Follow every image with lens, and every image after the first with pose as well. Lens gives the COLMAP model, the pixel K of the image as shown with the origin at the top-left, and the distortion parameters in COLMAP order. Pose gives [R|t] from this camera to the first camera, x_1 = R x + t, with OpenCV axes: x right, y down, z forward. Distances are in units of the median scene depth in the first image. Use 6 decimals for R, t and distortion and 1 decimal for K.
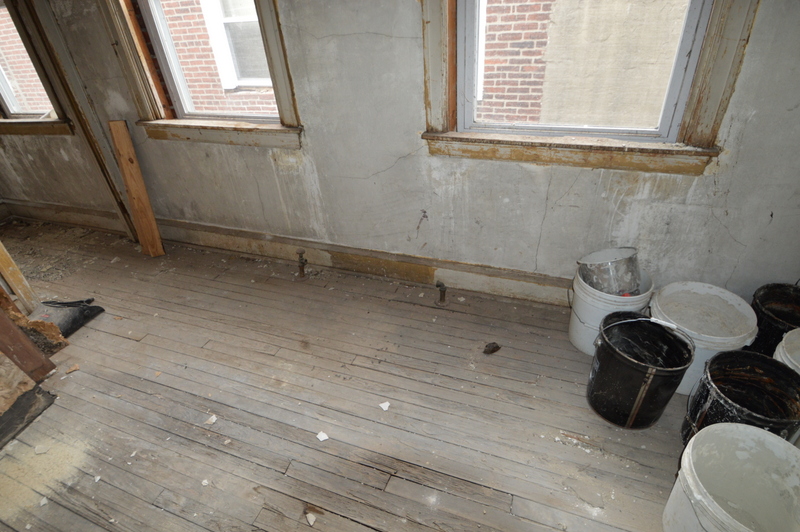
lens RADIAL K [[435.5, 0, 394.8], [0, 435.5, 277.0], [0, 0, 1]] dist [-0.002678, -0.017717]
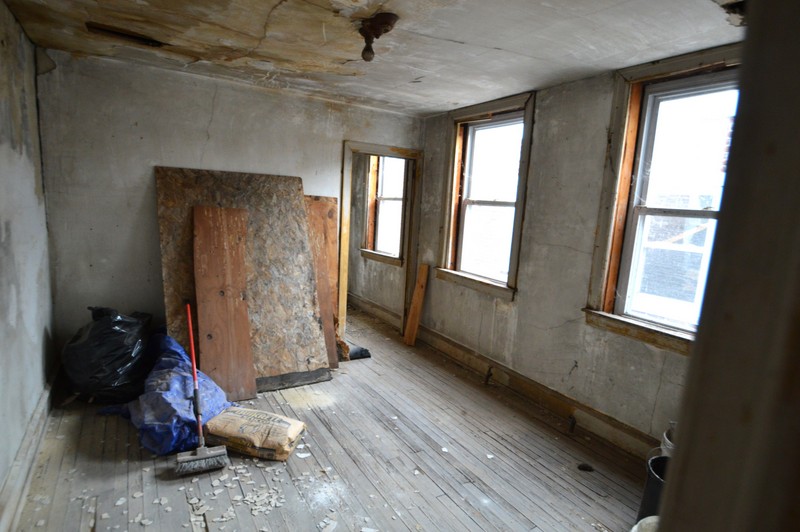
lens RADIAL K [[435.5, 0, 394.8], [0, 435.5, 277.0], [0, 0, 1]] dist [-0.002678, -0.017717]
pose [[0.780668, 0.226626, -0.582408, 0.377524], [-0.450083, 0.850432, -0.272379, 0.272033], [0.433570, 0.474770, 0.765905, -0.479188]]
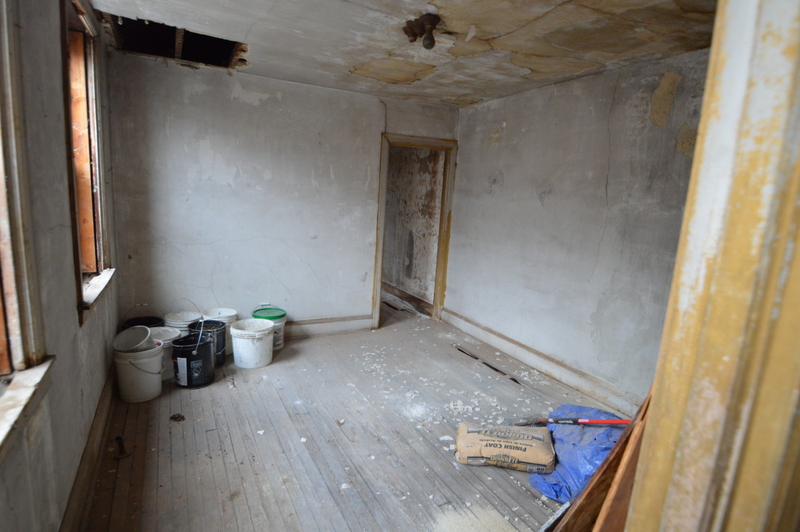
lens RADIAL K [[435.5, 0, 394.8], [0, 435.5, 277.0], [0, 0, 1]] dist [-0.002678, -0.017717]
pose [[-0.752119, -0.085515, 0.653455, -1.067339], [0.378528, 0.755616, 0.534566, -0.597253], [-0.539475, 0.649408, -0.535944, 1.005918]]
